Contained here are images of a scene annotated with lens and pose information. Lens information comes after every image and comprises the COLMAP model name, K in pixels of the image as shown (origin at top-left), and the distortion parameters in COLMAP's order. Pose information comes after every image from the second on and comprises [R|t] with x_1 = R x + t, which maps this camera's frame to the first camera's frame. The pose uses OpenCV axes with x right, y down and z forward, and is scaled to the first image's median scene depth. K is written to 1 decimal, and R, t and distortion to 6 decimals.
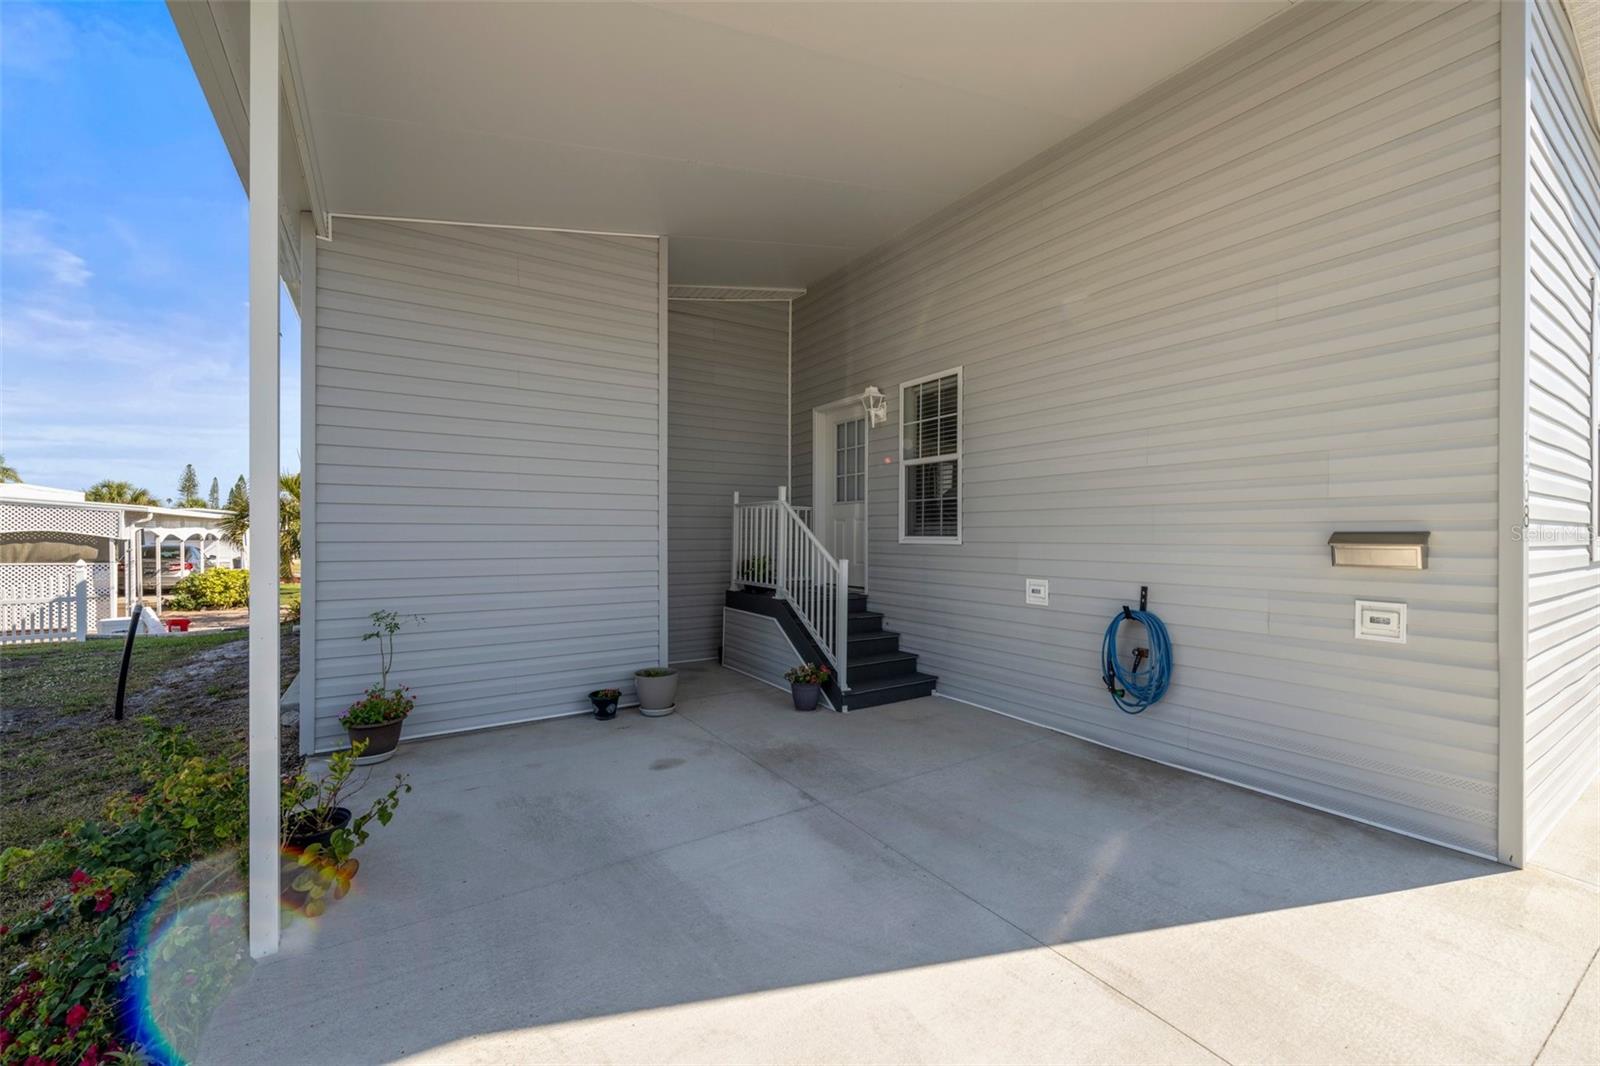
lens RADIAL K [[632.6, 0, 797.2], [0, 632.6, 537.7], [0, 0, 1]] dist [-0.000278, 0.000002]
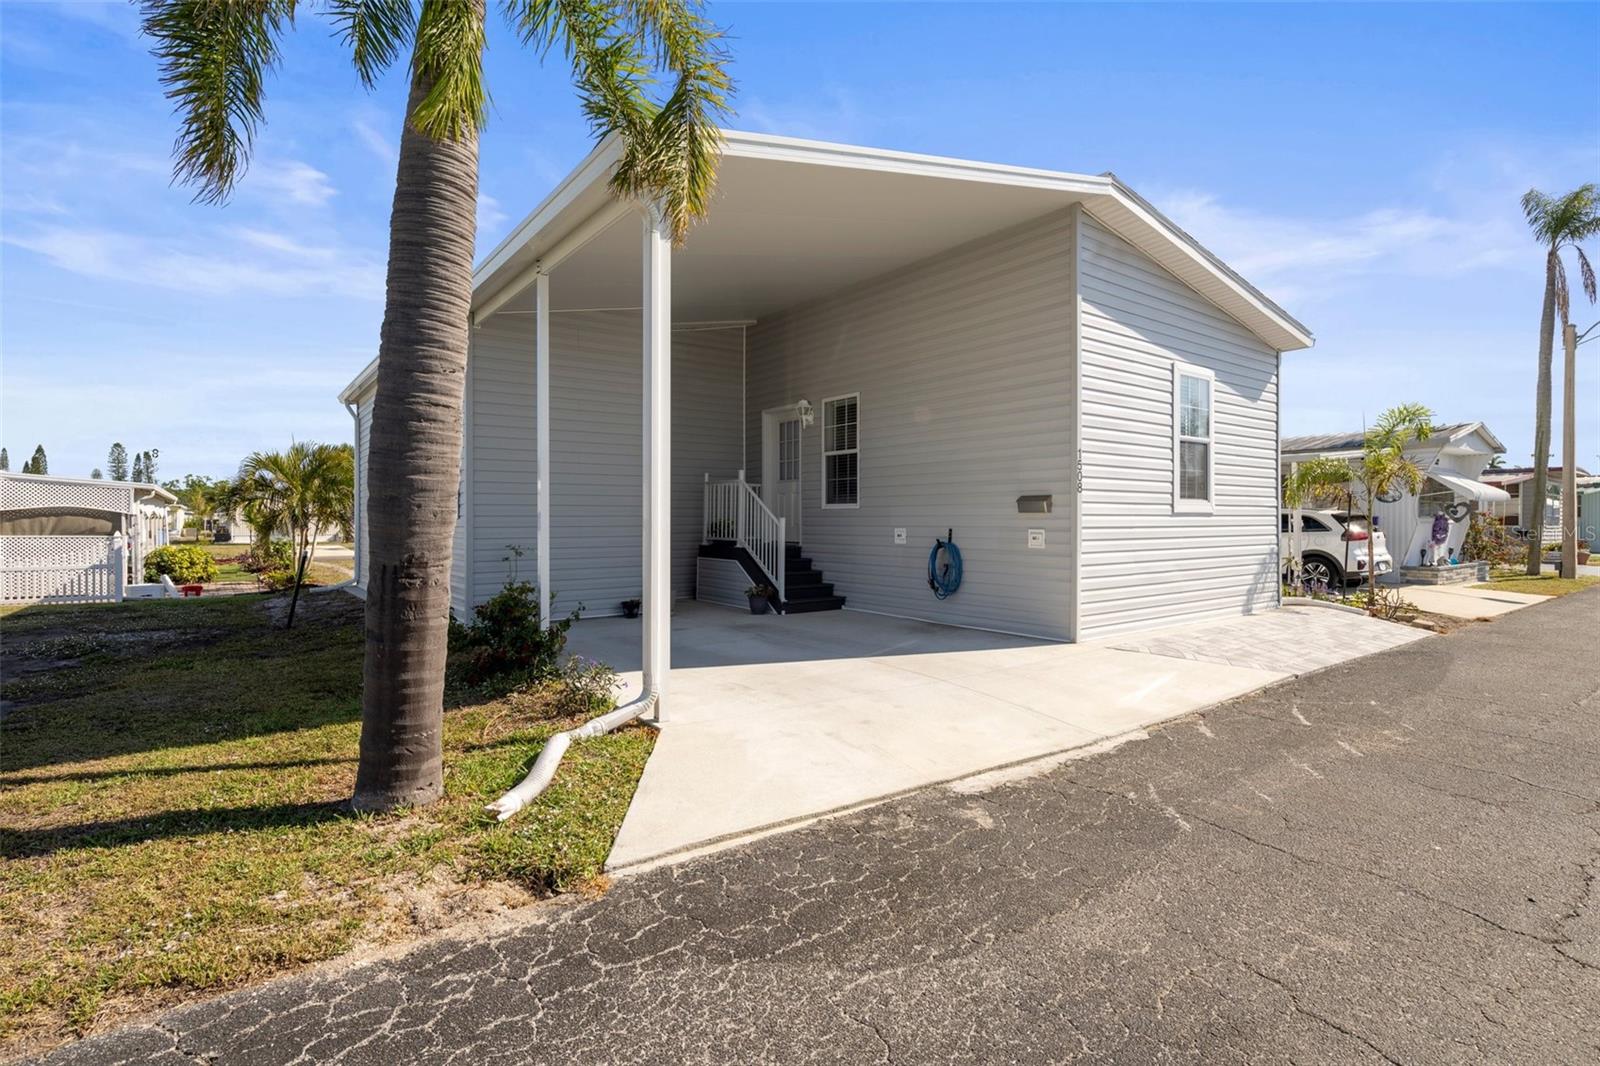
lens RADIAL K [[769.7, 0, 800.0], [0, 769.7, 533.0], [0, 0, 1]] dist [0.002231, 0.000191]
pose [[0.997311, -0.004813, 0.073130, -0.018688], [0.003880, 0.999909, 0.012888, 0.041352], [-0.073185, -0.012569, 0.997239, -0.768751]]
